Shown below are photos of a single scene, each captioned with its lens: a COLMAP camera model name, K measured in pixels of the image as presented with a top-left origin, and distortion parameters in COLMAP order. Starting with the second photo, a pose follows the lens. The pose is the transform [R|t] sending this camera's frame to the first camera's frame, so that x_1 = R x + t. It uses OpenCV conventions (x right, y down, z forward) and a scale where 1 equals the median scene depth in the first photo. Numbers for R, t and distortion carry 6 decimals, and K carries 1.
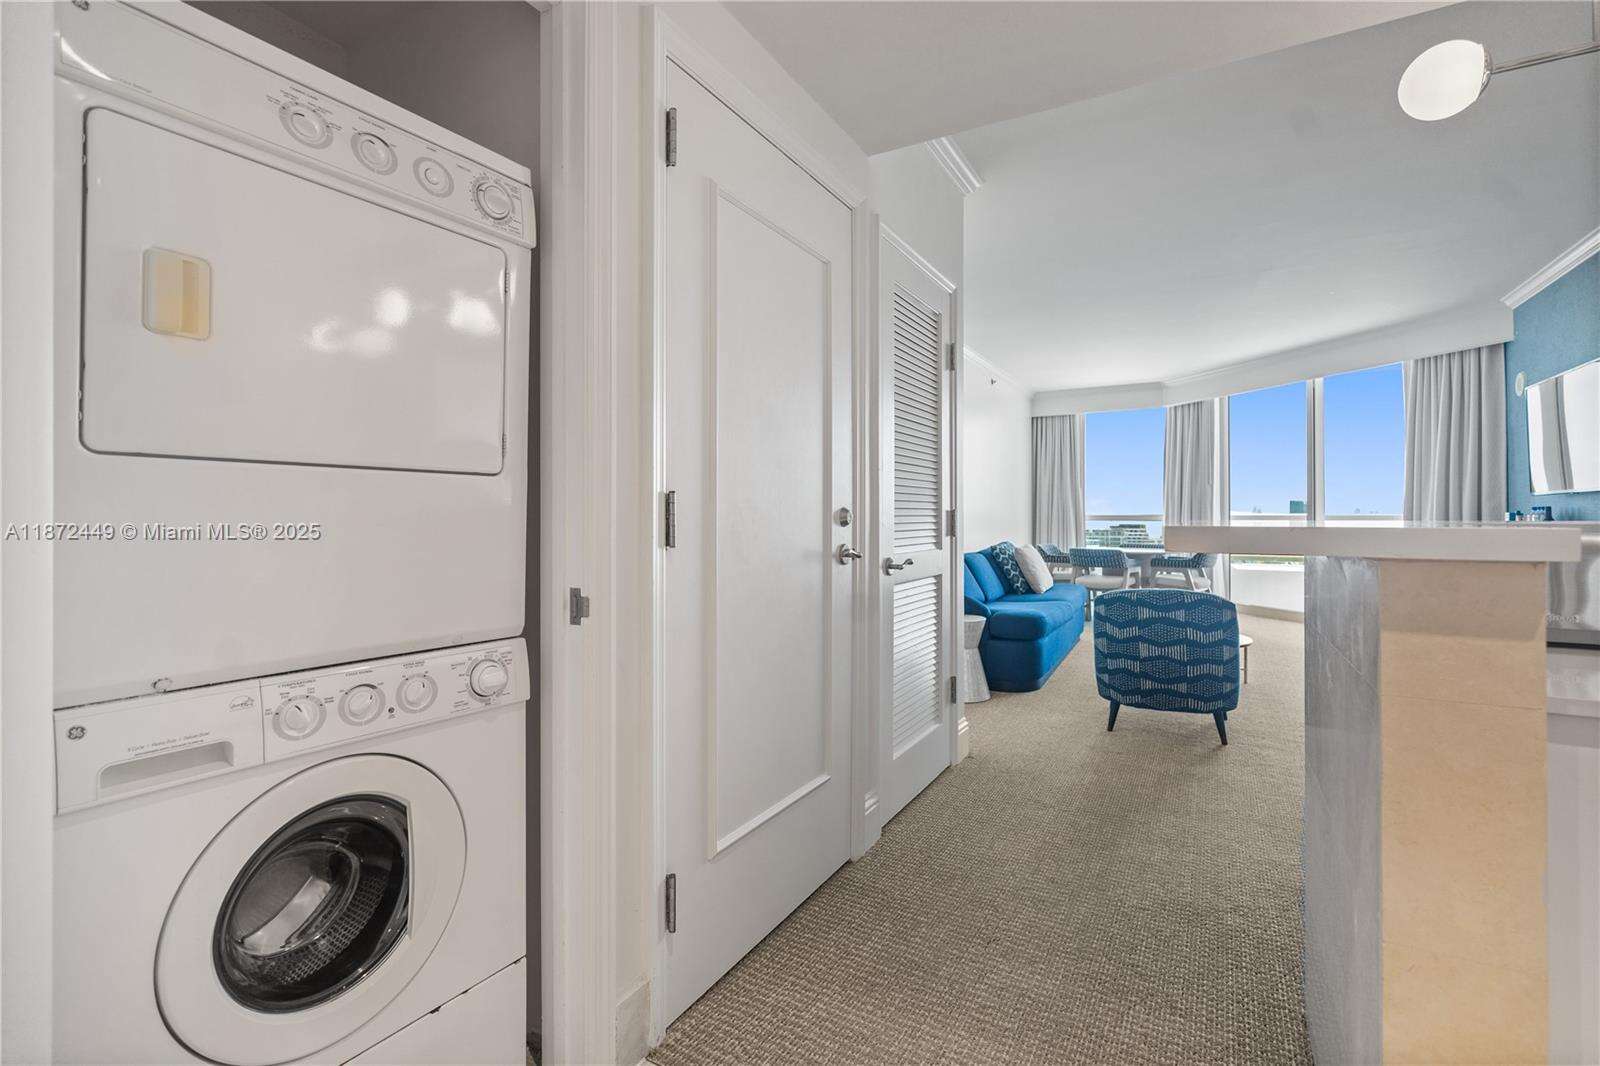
lens RADIAL K [[728.2, 0, 809.1], [0, 728.2, 513.3], [0, 0, 1]] dist [-0.002914, 0.000107]
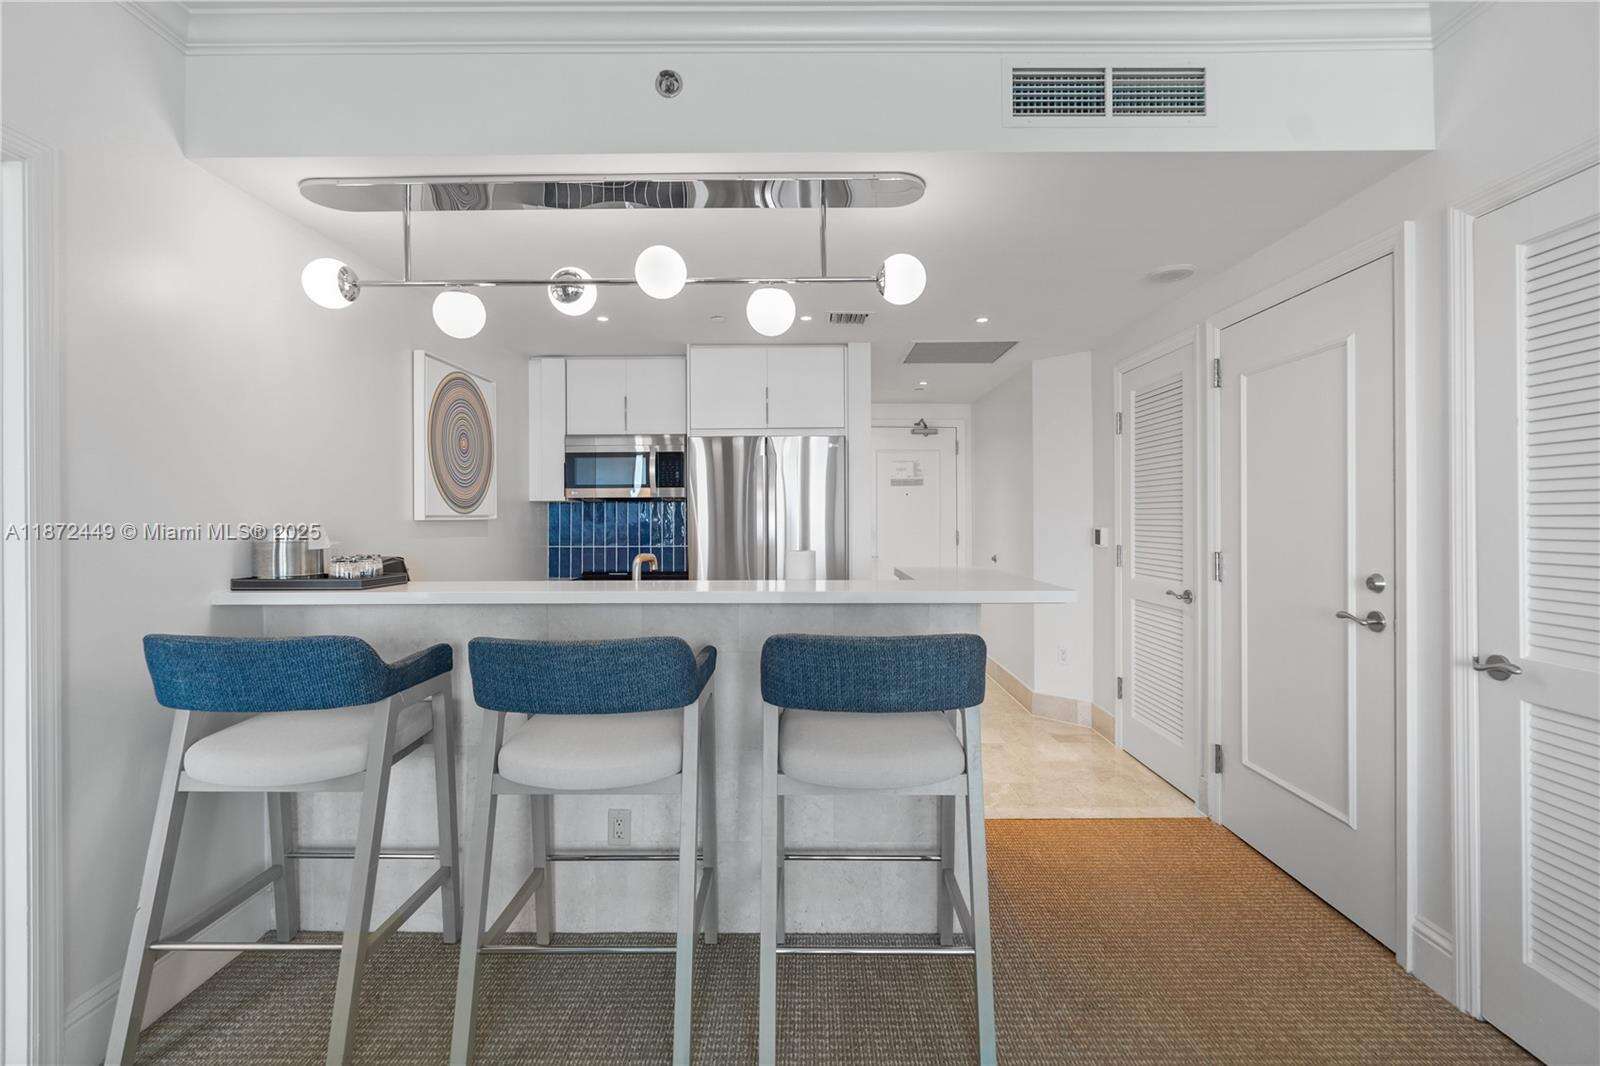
lens RADIAL K [[725.4, 0, 799.6], [0, 725.4, 522.4], [0, 0, 1]] dist [-0.006747, 0.002268]
pose [[-0.877818, 0.006929, -0.478945, 0.725537], [0.006059, 0.999976, 0.003362, -0.050992], [0.478957, 0.000049, -0.877838, 0.900511]]
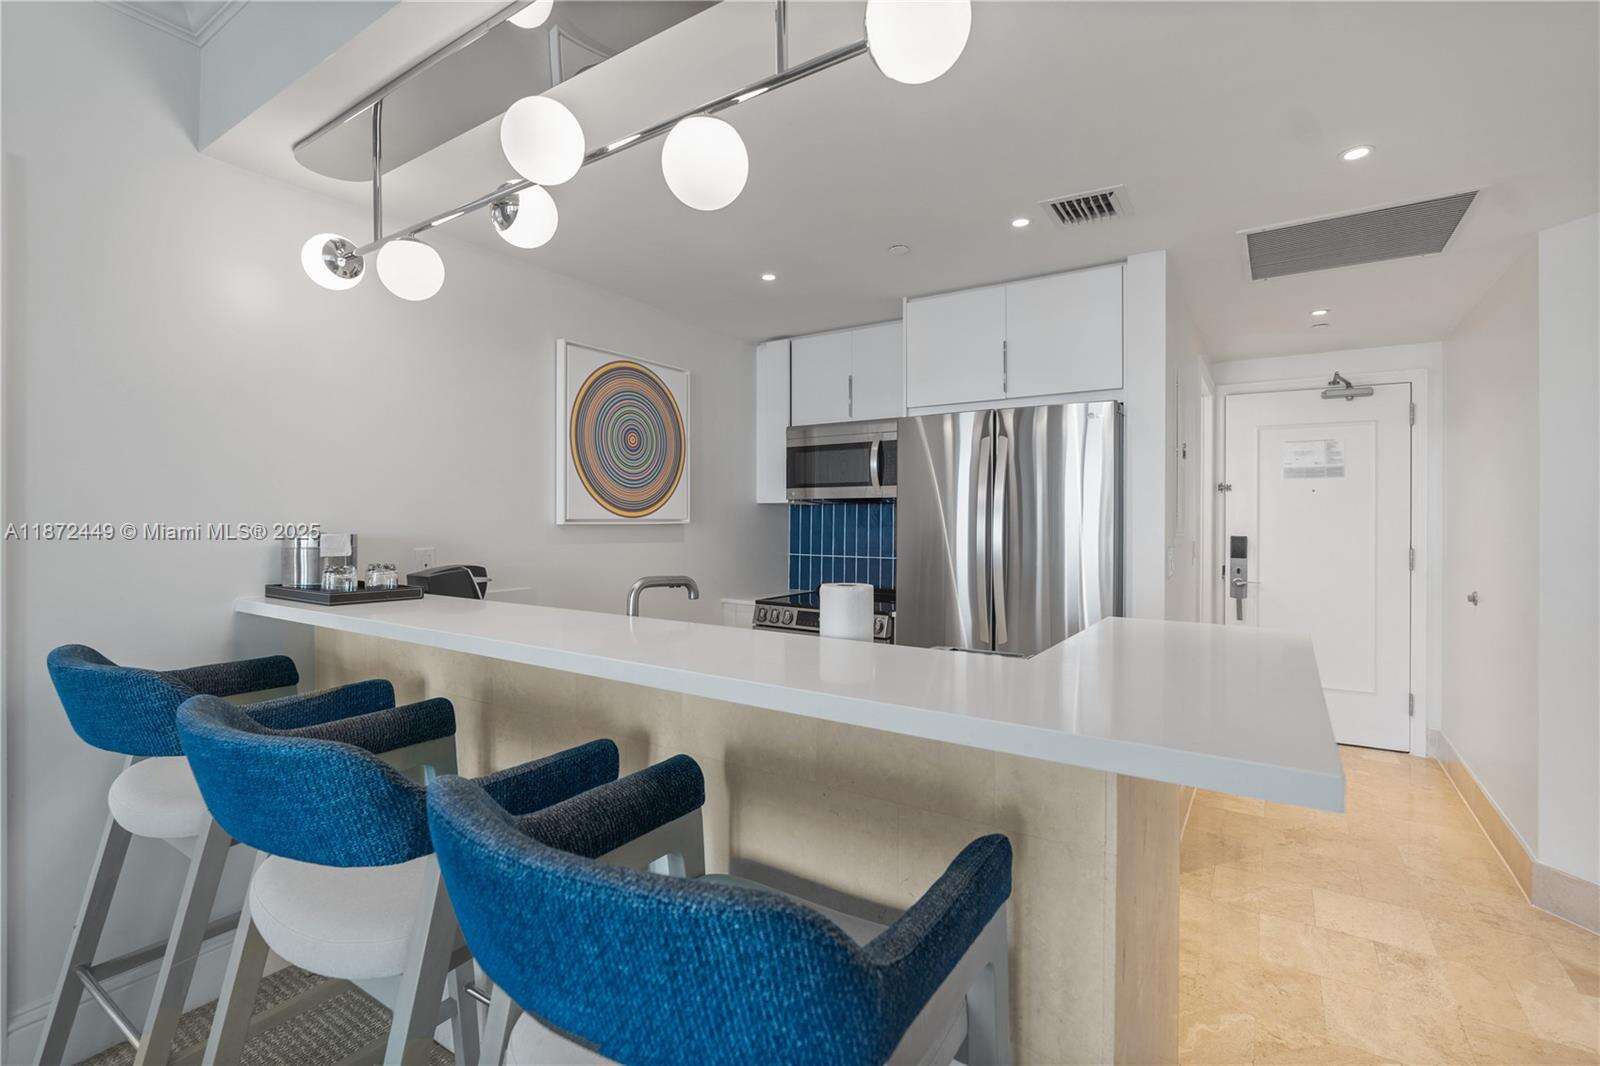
lens RADIAL K [[725.4, 0, 799.6], [0, 725.4, 522.4], [0, 0, 1]] dist [-0.006747, 0.002268]
pose [[-0.997214, -0.004048, 0.074484, 0.391545], [-0.004113, 0.999991, -0.000712, -0.056349], [-0.074480, -0.001017, -0.997222, 0.698896]]
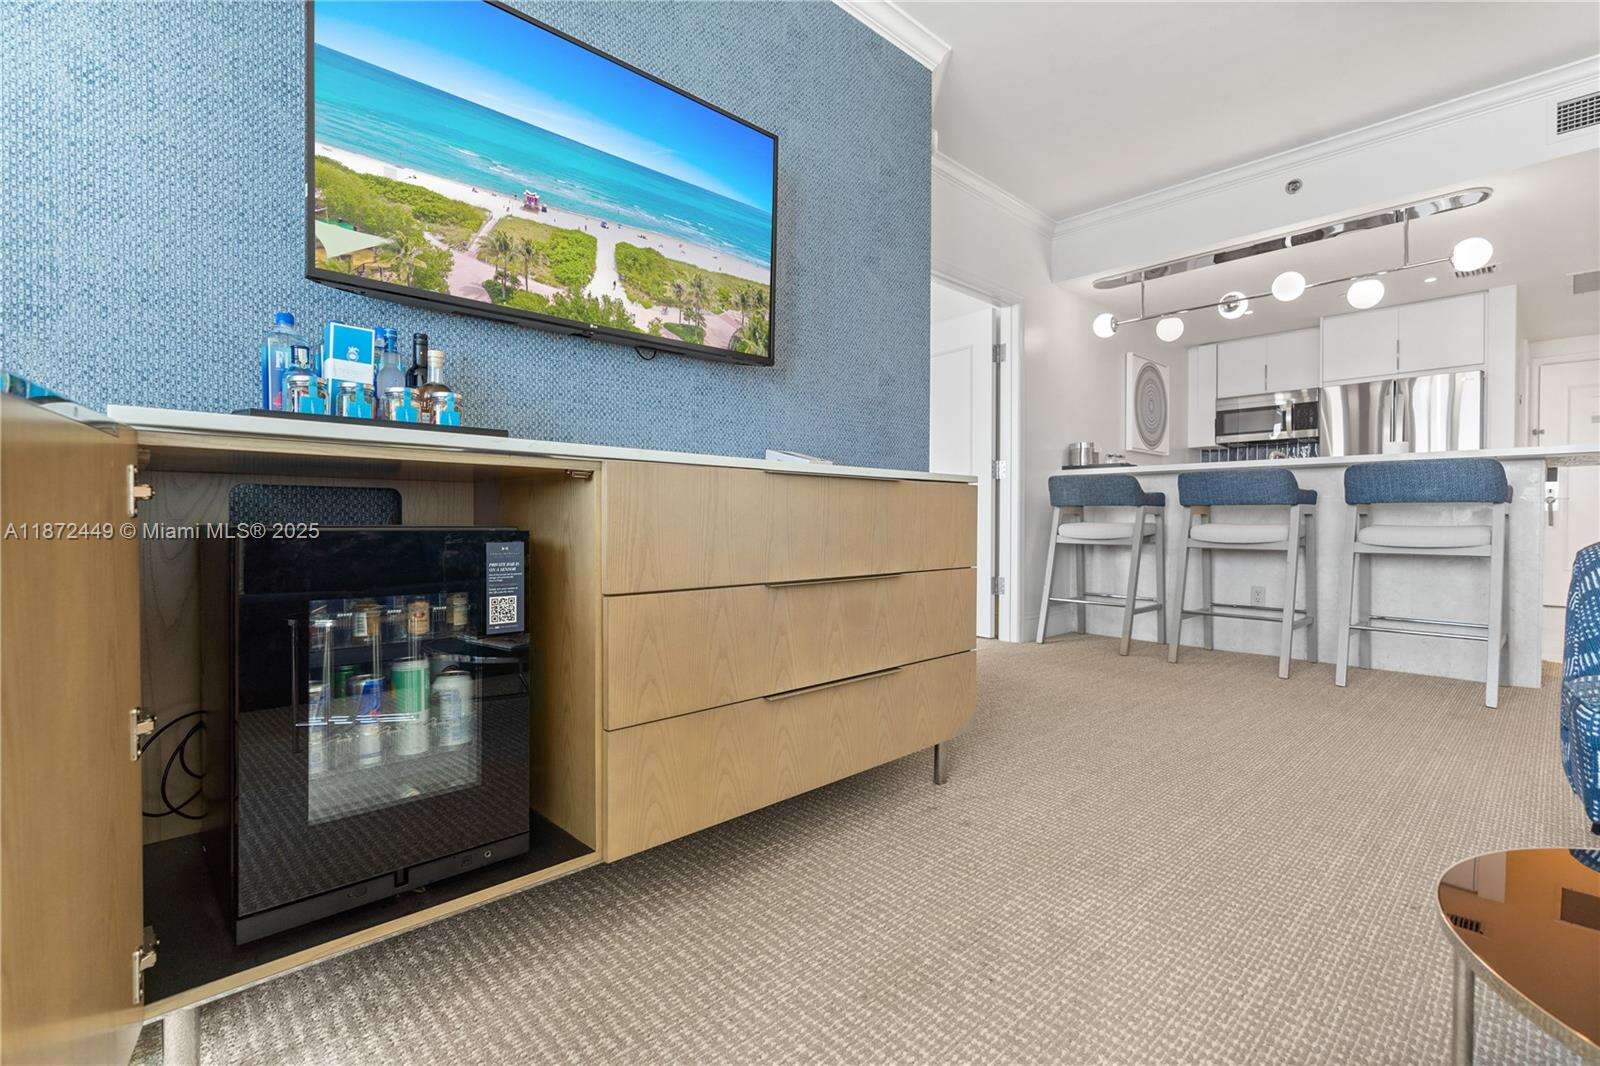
lens RADIAL K [[723.8, 0, 789.9], [0, 723.8, 530.9], [0, 0, 1]] dist [-0.045588, 0.024983]
pose [[-0.948795, -0.006395, 0.315827, 0.906163], [-0.002662, 0.999921, 0.012252, 0.097983], [-0.315881, 0.010784, -0.948738, 1.562111]]
